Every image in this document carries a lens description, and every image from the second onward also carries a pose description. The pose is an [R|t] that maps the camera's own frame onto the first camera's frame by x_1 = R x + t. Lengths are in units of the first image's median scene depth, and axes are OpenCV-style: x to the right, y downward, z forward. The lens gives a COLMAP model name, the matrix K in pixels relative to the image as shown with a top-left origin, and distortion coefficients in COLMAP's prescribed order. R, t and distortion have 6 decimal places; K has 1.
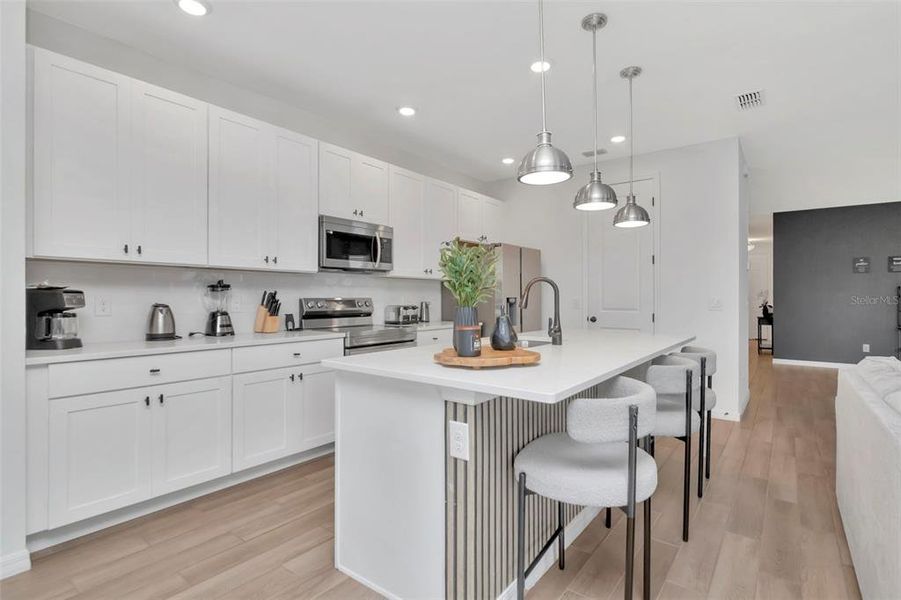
lens RADIAL K [[440.1, 0, 454.2], [0, 440.1, 291.6], [0, 0, 1]] dist [0.002142, -0.008956]
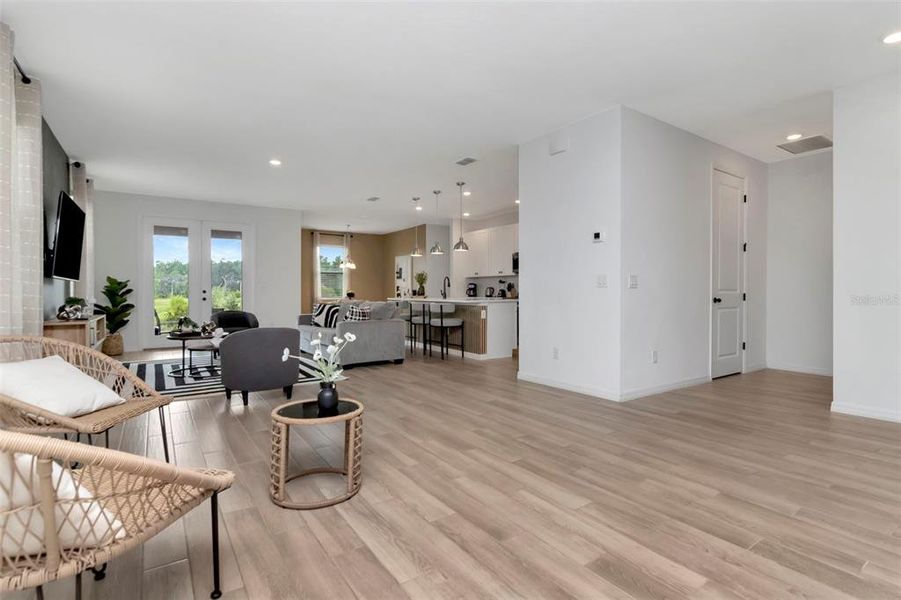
lens RADIAL K [[439.4, 0, 453.3], [0, 439.4, 295.8], [0, 0, 1]] dist [-0.002638, -0.008096]
pose [[-0.316773, 0.004244, -0.948492, 2.196667], [0.009803, 0.999951, 0.001200, 0.070472], [0.948451, -0.008918, -0.316799, 1.429363]]
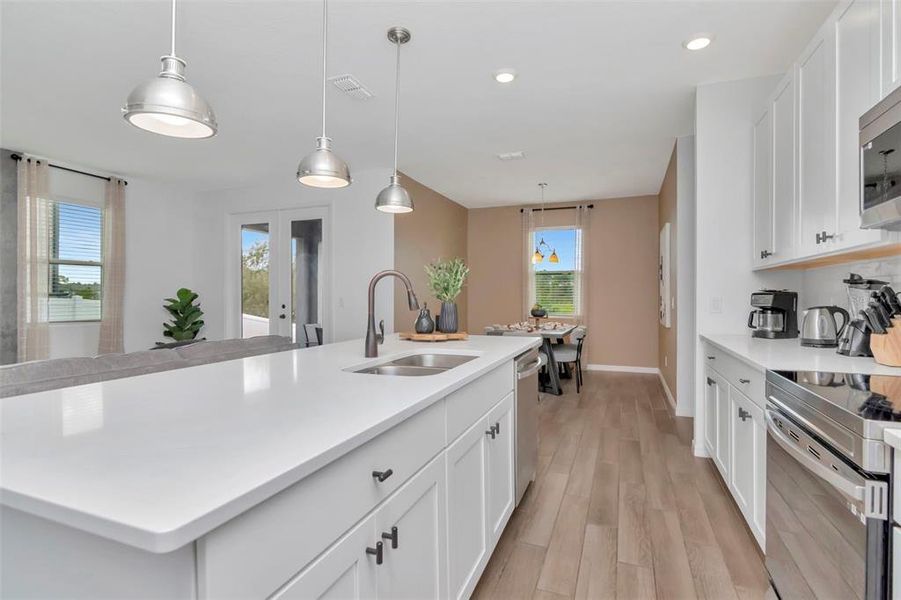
lens RADIAL K [[439.4, 0, 453.3], [0, 439.4, 295.8], [0, 0, 1]] dist [-0.002638, -0.008096]
pose [[-0.962424, -0.006921, -0.271464, 0.213775], [-0.003604, 0.999913, -0.012715, 0.016434], [0.271529, -0.011259, -0.962365, 1.257434]]
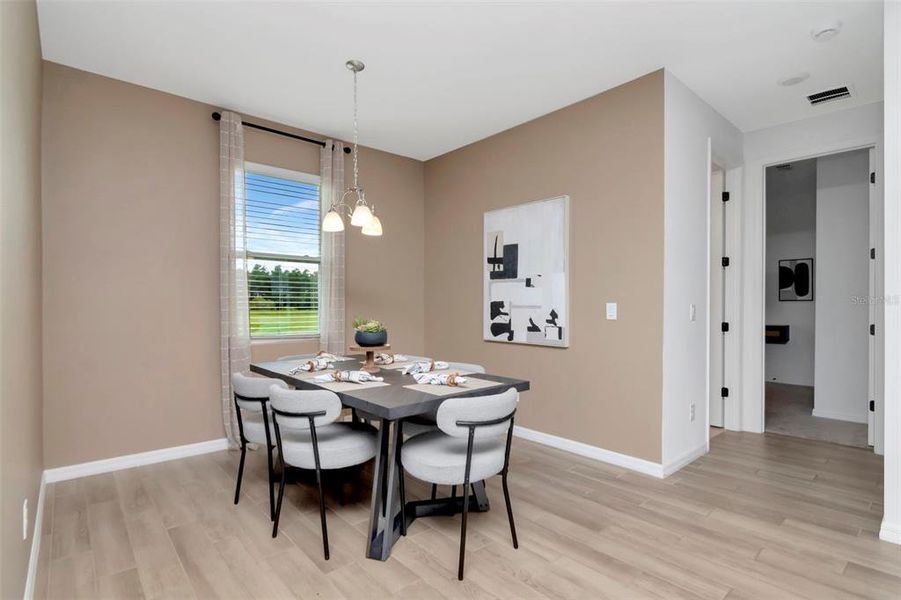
lens RADIAL K [[434.6, 0, 452.8], [0, 434.6, 304.0], [0, 0, 1]] dist [0.002290, 0.000217]
pose [[-0.194249, -0.005938, -0.980934, 0.168116], [0.008755, 0.999931, -0.007786, 0.008040], [0.980913, -0.010100, -0.194183, 0.024680]]
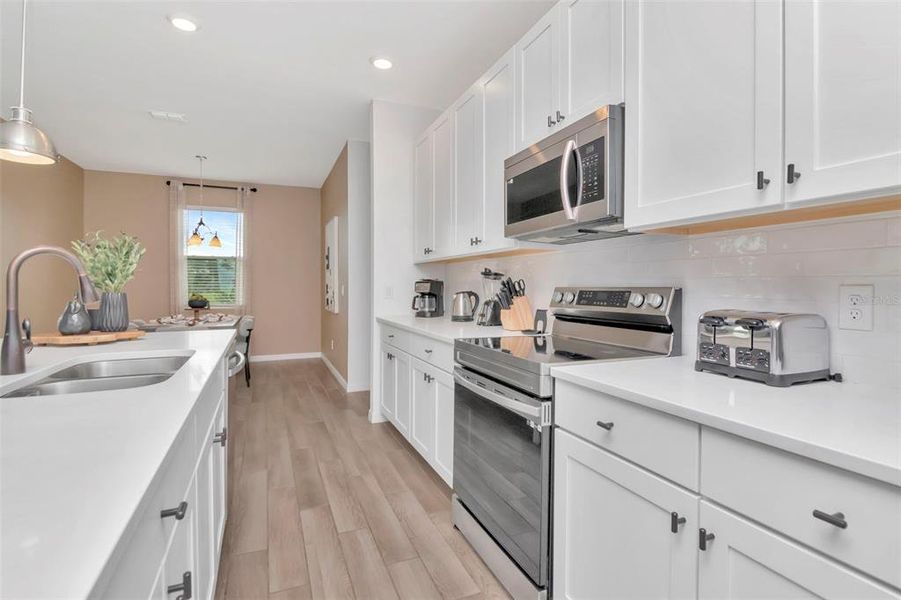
lens RADIAL K [[440.1, 0, 454.2], [0, 440.1, 291.6], [0, 0, 1]] dist [0.002142, -0.008956]
pose [[-0.497099, 0.007039, -0.867665, 0.295673], [0.006266, 0.999970, 0.004522, 0.017993], [0.867671, -0.003189, -0.497128, 1.205687]]
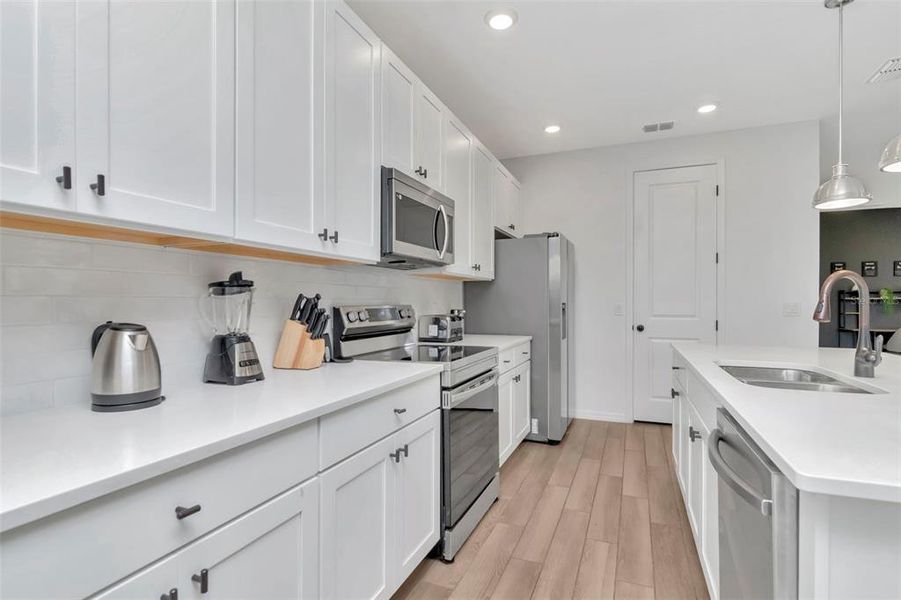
lens RADIAL K [[447.2, 0, 454.6], [0, 447.2, 304.5], [0, 0, 1]] dist [-0.004812, -0.000951]
pose [[0.965272, -0.007332, 0.261143, -0.358031], [0.002740, 0.999835, 0.017946, 0.001792], [-0.261232, -0.016607, 0.965133, 0.374343]]
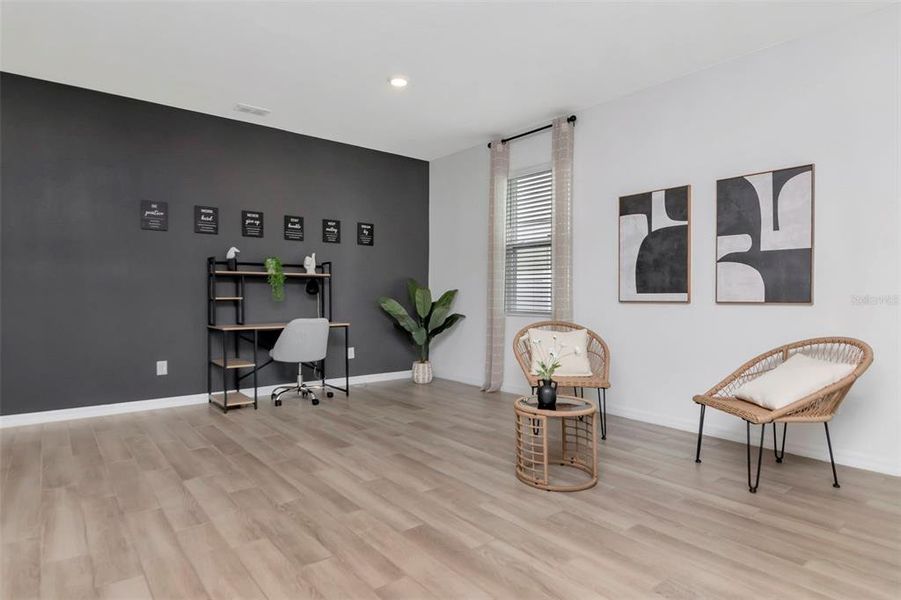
lens RADIAL K [[496.0, 0, 447.9], [0, 496.0, 298.3], [0, 0, 1]] dist [-0.000171, -0.000024]
pose [[0.244728, -0.011039, 0.969529, 0.868573], [-0.013847, 0.999793, 0.014879, 0.056529], [-0.969493, -0.017066, 0.244524, 1.019563]]
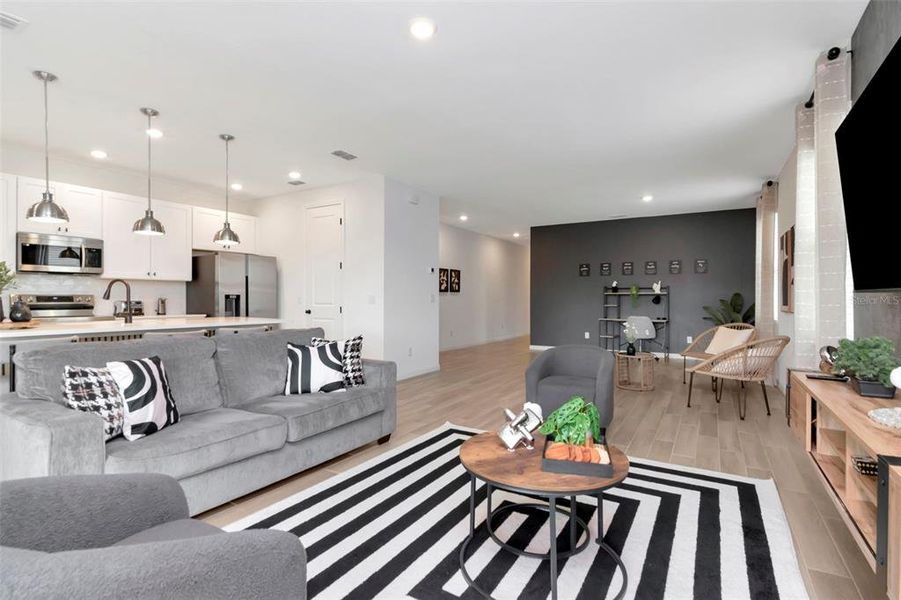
lens RADIAL K [[439.4, 0, 453.3], [0, 439.4, 295.8], [0, 0, 1]] dist [-0.002638, -0.008096]
pose [[0.993346, -0.002194, 0.115149, 0.826849], [0.001587, 0.999984, 0.005369, 0.014699], [-0.115159, -0.005151, 0.993334, -0.450094]]
